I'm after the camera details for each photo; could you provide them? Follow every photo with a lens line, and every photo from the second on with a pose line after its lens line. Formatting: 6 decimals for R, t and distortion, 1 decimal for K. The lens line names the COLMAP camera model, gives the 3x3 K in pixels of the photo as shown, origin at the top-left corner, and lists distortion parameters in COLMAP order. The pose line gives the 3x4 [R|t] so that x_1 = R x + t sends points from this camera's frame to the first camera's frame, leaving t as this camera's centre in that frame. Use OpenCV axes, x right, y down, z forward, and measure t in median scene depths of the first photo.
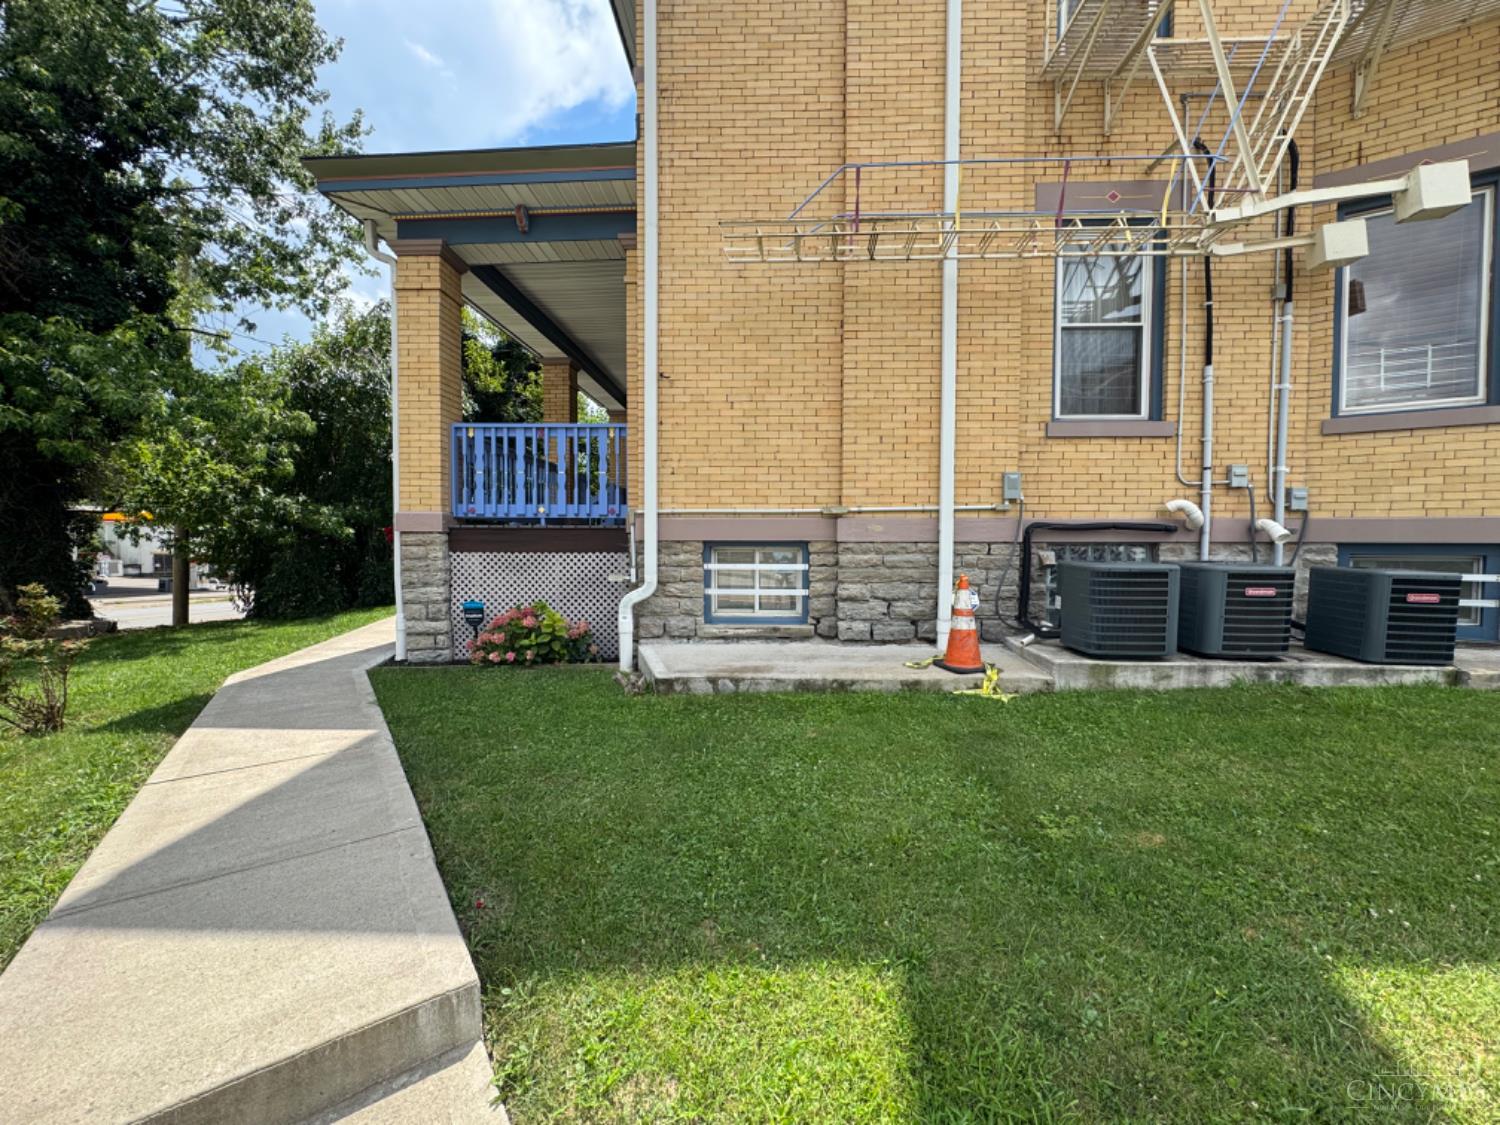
lens RADIAL K [[599.1, 0, 751.2], [0, 599.1, 562.1], [0, 0, 1]] dist [-0.001696, 0.000521]
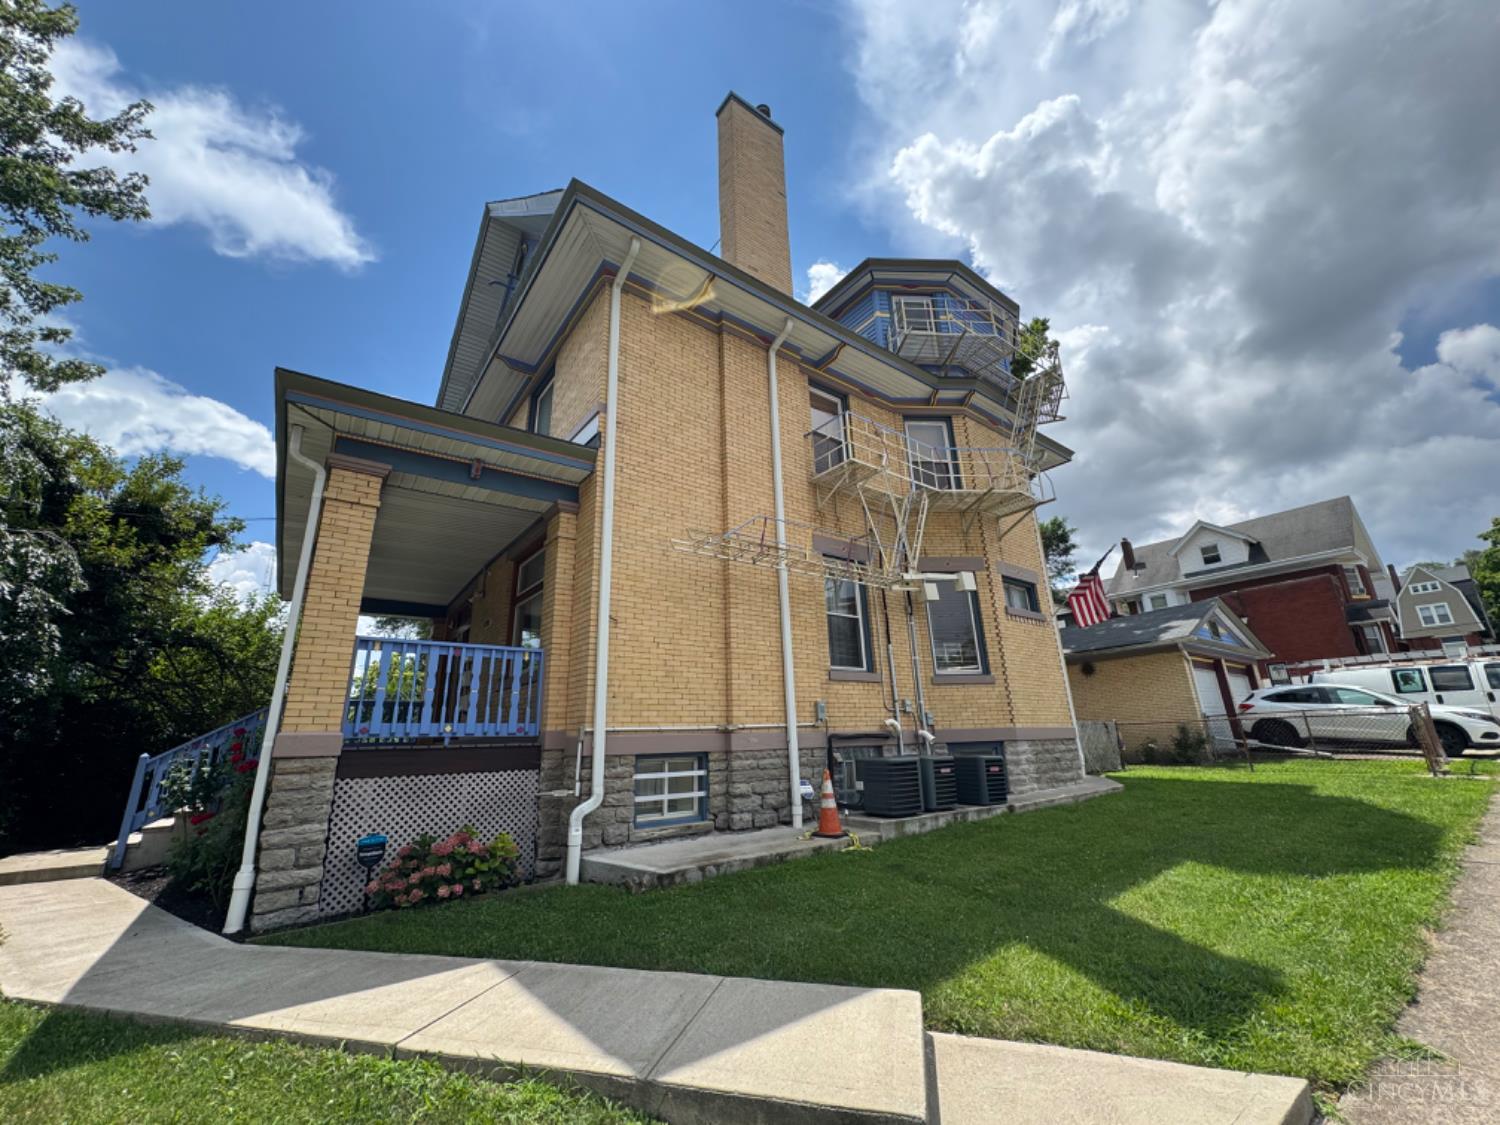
lens RADIAL K [[599.1, 0, 746.9], [0, 599.1, 565.3], [0, 0, 1]] dist [-0.001696, 0.000521]
pose [[0.775122, 0.156719, 0.612067, -0.713091], [0.058770, 0.946664, -0.316819, -0.000732], [-0.629073, 0.281544, 0.724569, -0.122261]]
